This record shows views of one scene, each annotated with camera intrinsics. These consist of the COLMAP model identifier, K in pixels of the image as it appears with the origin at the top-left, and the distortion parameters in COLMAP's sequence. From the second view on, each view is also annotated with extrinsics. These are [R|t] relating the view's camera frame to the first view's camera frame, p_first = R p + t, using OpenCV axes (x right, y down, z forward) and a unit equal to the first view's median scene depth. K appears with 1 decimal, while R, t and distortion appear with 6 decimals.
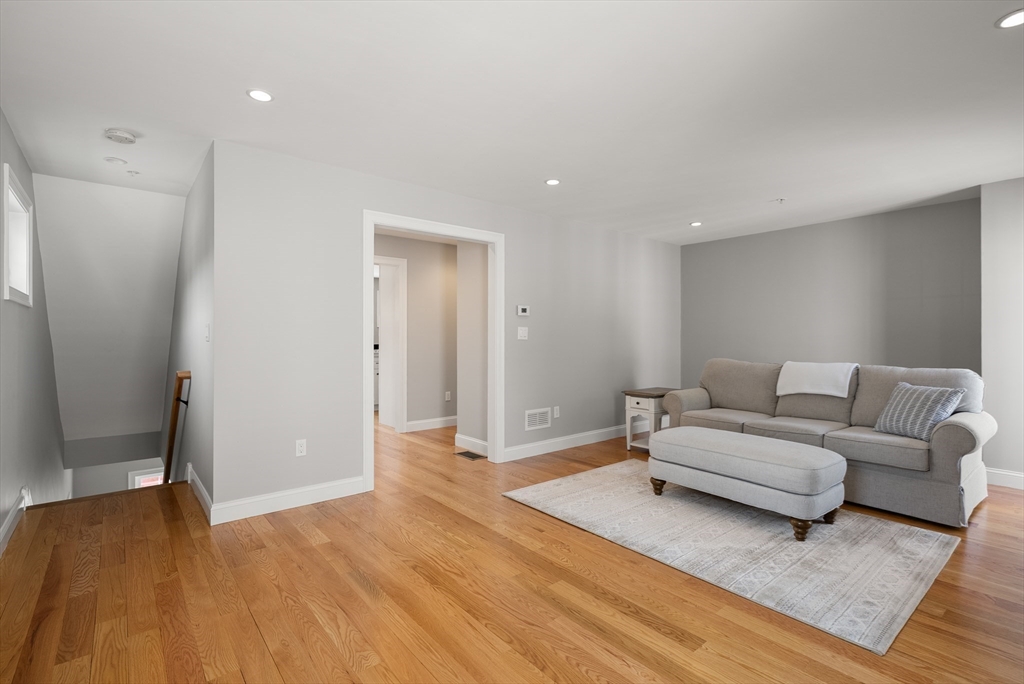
lens RADIAL K [[472.8, 0, 502.5], [0, 472.8, 336.8], [0, 0, 1]] dist [0.001680, -0.000756]
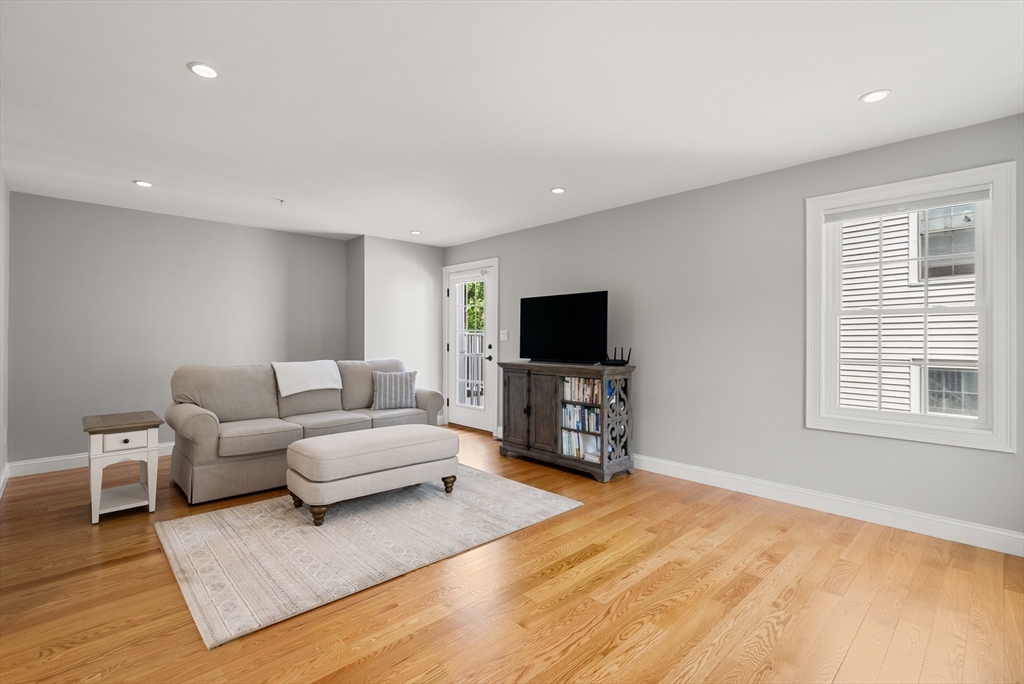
lens RADIAL K [[472.8, 0, 510.6], [0, 472.8, 333.5], [0, 0, 1]] dist [0.001680, -0.000756]
pose [[-0.083085, 0.009243, 0.996500, -0.622569], [-0.001488, 0.999955, -0.009399, -0.000649], [-0.996541, -0.002264, -0.083068, 0.834226]]
